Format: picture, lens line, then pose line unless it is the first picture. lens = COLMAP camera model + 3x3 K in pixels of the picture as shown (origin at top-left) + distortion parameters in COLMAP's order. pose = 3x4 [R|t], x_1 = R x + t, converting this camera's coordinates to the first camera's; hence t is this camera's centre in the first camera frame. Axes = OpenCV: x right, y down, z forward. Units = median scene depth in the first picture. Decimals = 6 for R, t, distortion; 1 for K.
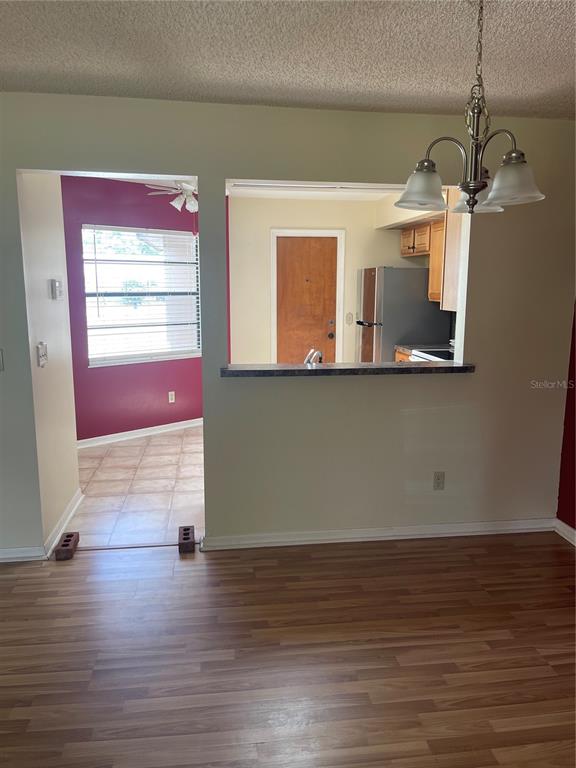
lens RADIAL K [[580.7, 0, 288.6], [0, 580.7, 385.5], [0, 0, 1]] dist [0.024882, -0.006209]
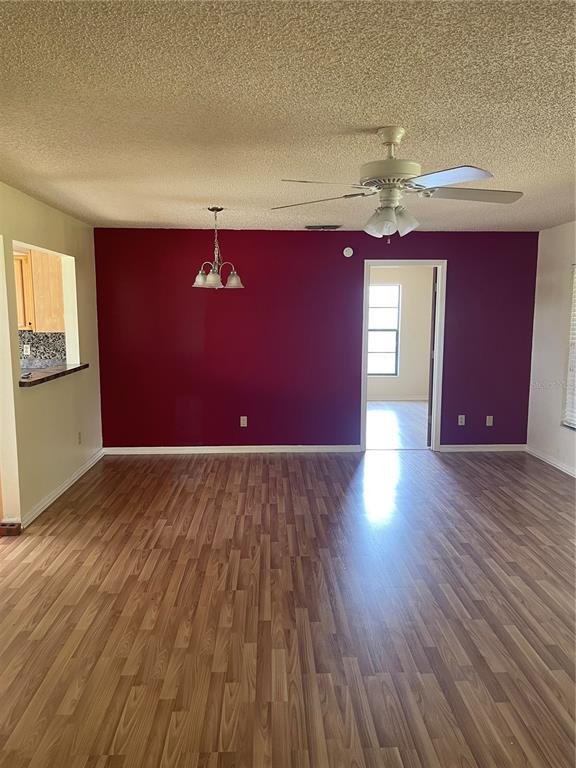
lens RADIAL K [[580.7, 0, 287.5], [0, 580.7, 384.7], [0, 0, 1]] dist [0.024882, -0.006209]
pose [[0.094070, -0.130738, 0.986944, -0.750659], [0.165565, 0.979590, 0.113983, -0.041561], [-0.981702, 0.152681, 0.113796, 0.141134]]
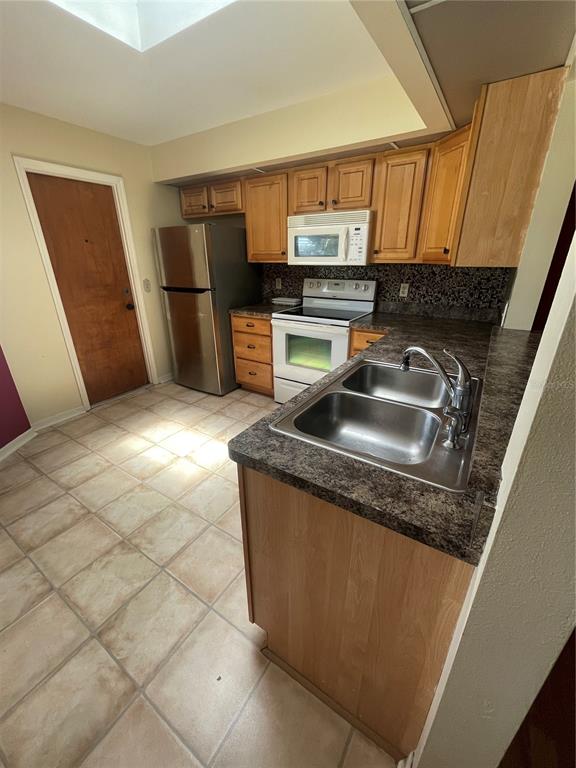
lens RADIAL K [[309.8, 0, 288.1], [0, 309.8, 379.4], [0, 0, 1]] dist [-0.002099, 0.000312]
pose [[0.643732, -0.293150, 0.706875, -0.167739], [0.139534, 0.953195, 0.268233, -0.084298], [-0.752422, -0.074037, 0.654507, 0.565131]]
